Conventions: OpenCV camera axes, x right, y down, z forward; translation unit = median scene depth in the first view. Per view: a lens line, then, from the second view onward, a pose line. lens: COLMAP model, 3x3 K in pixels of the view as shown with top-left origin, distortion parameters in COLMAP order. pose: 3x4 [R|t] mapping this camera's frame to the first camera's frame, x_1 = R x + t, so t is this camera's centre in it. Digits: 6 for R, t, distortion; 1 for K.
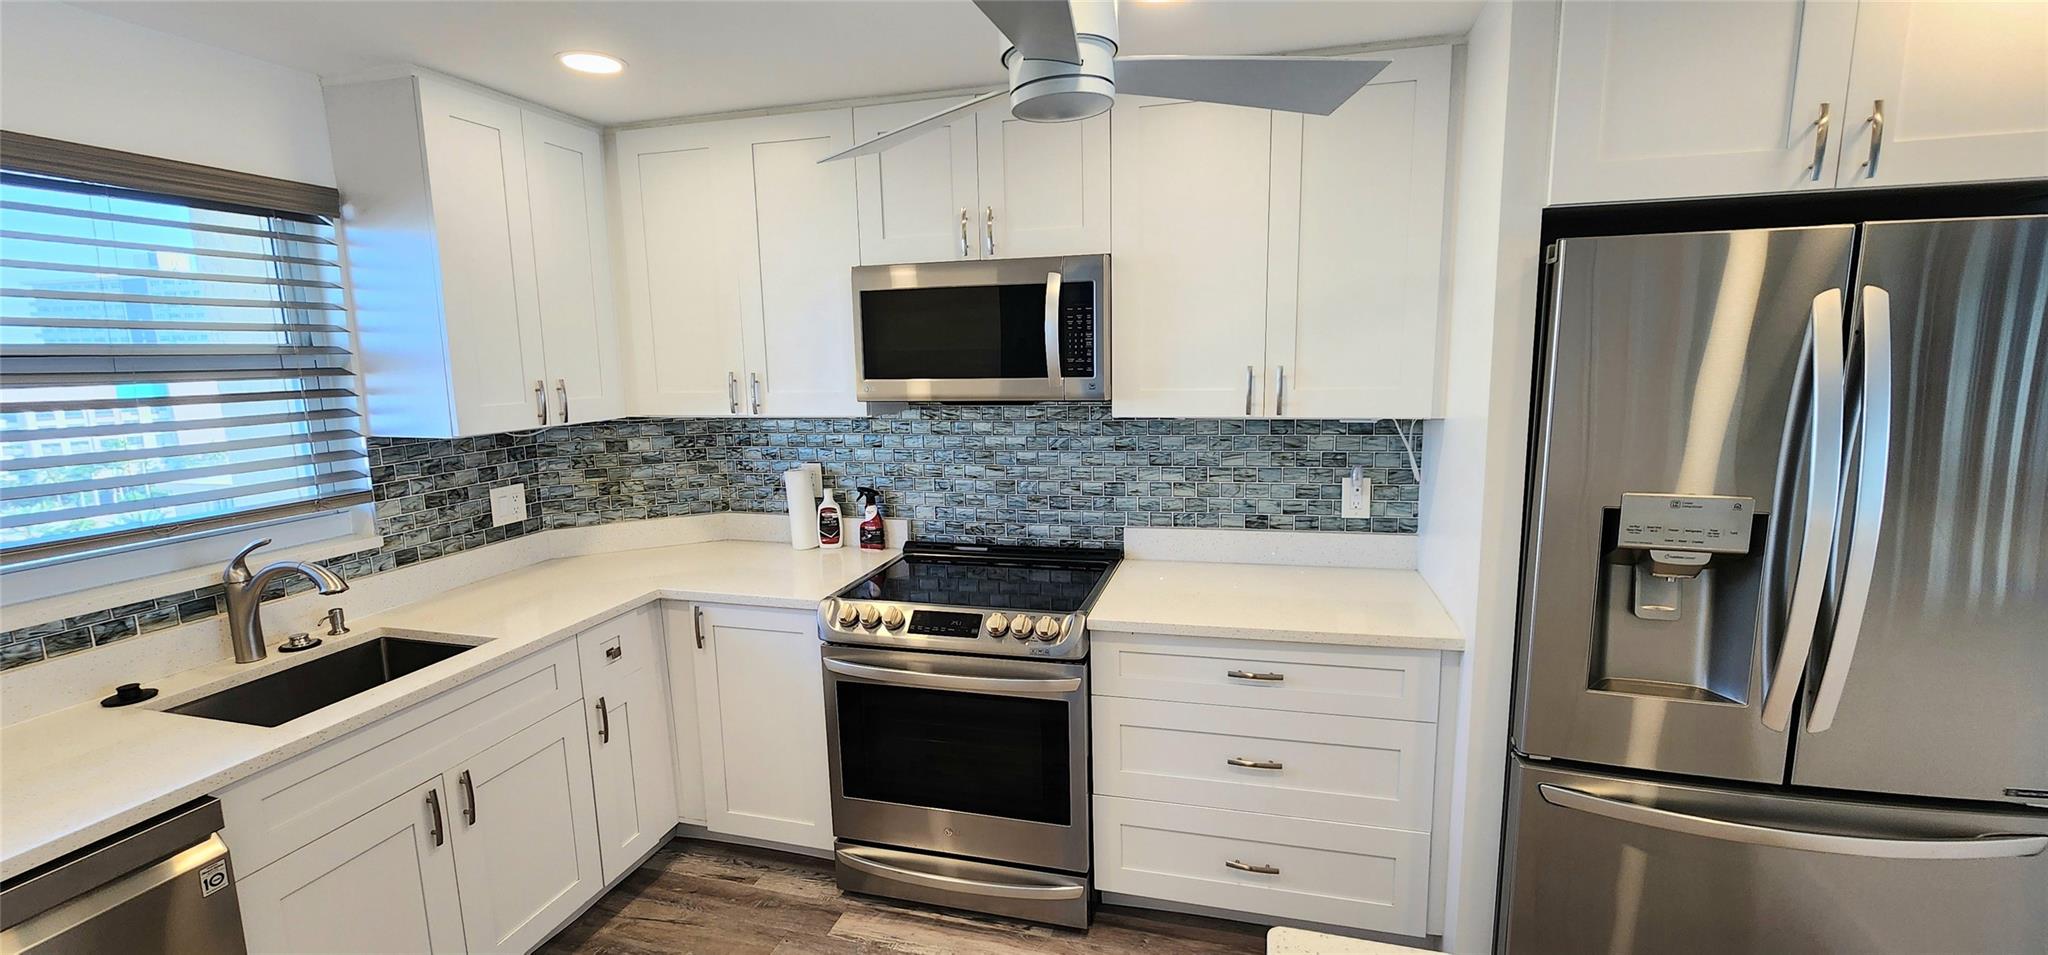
lens RADIAL K [[845.6, 0, 1028.7], [0, 845.6, 492.0], [0, 0, 1]] dist [-0.000645, 0.000009]
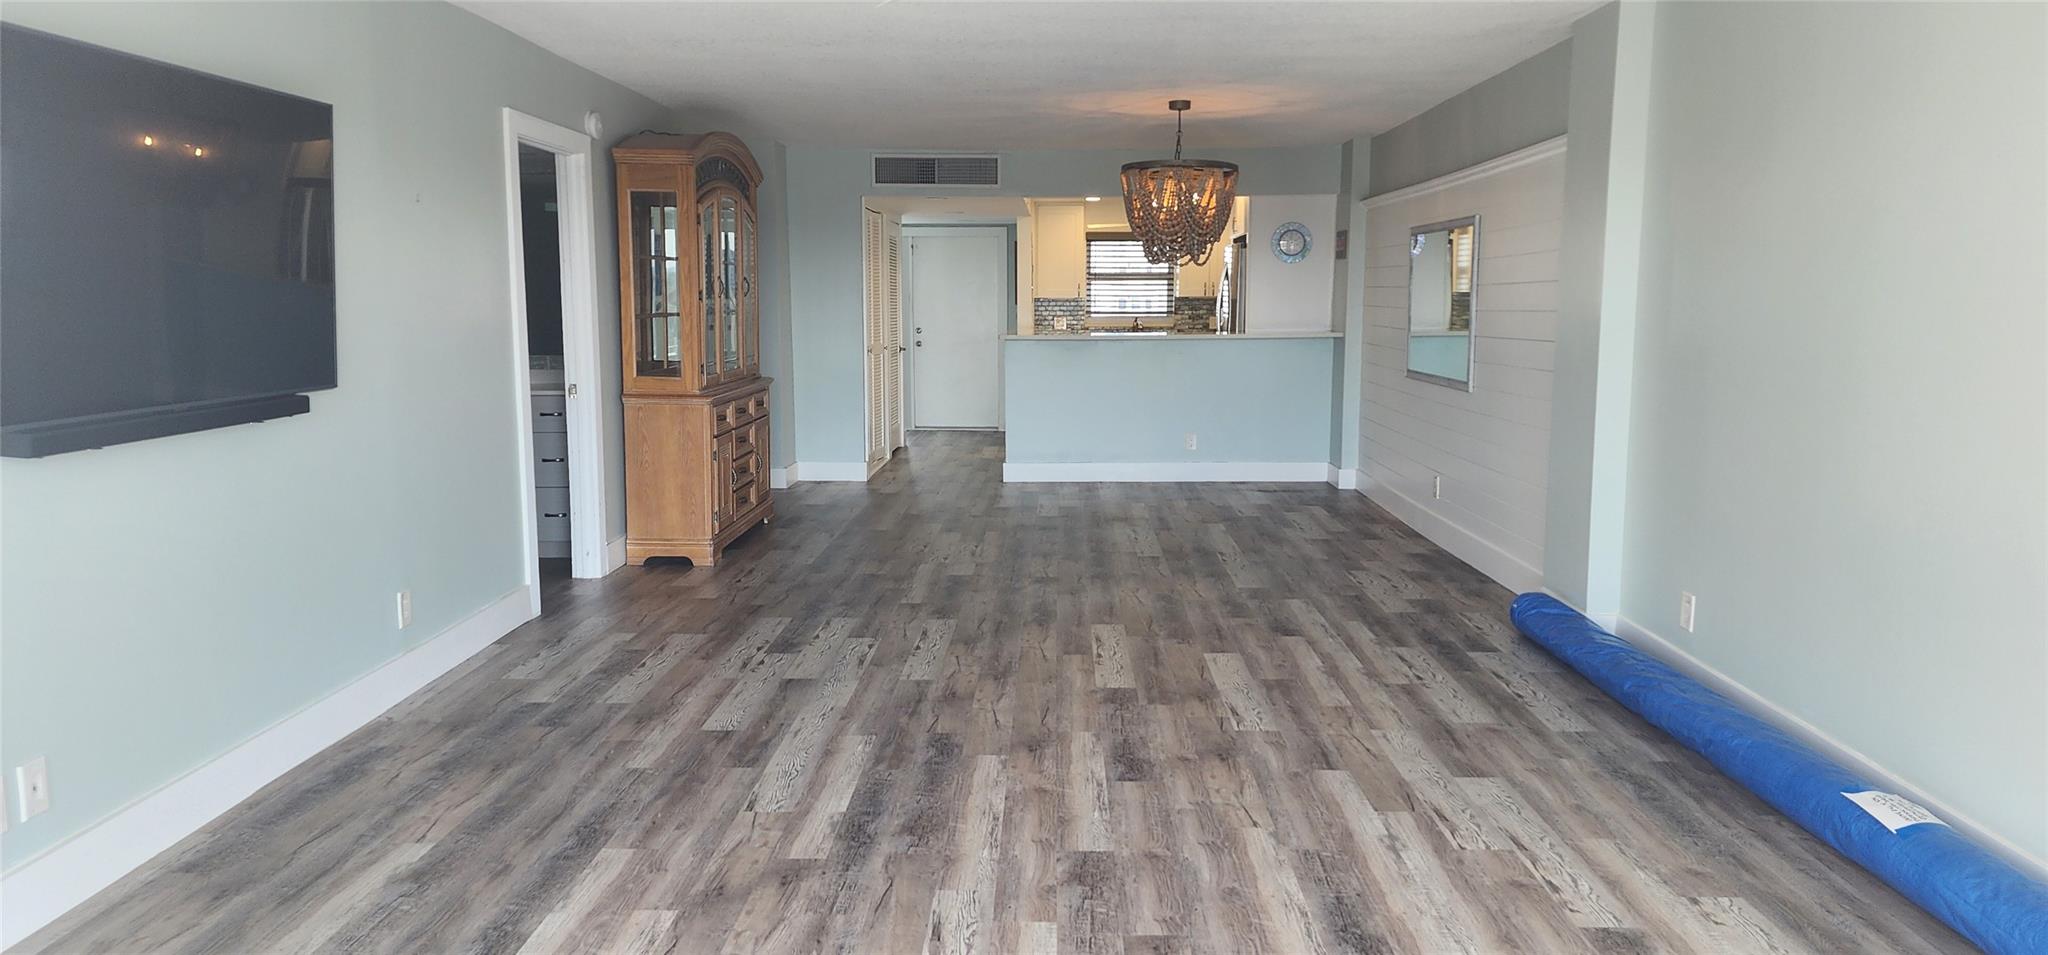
lens RADIAL K [[1345.2, 0, 1024.0], [0, 1345.2, 477.5], [0, 0, 1]] dist [0.146174, -0.182526]
pose [[0.236292, 0.144989, -0.960804, 4.018252], [-0.164352, 0.980521, 0.107545, 0.153274], [0.957682, 0.132498, 0.255519, -0.865626]]
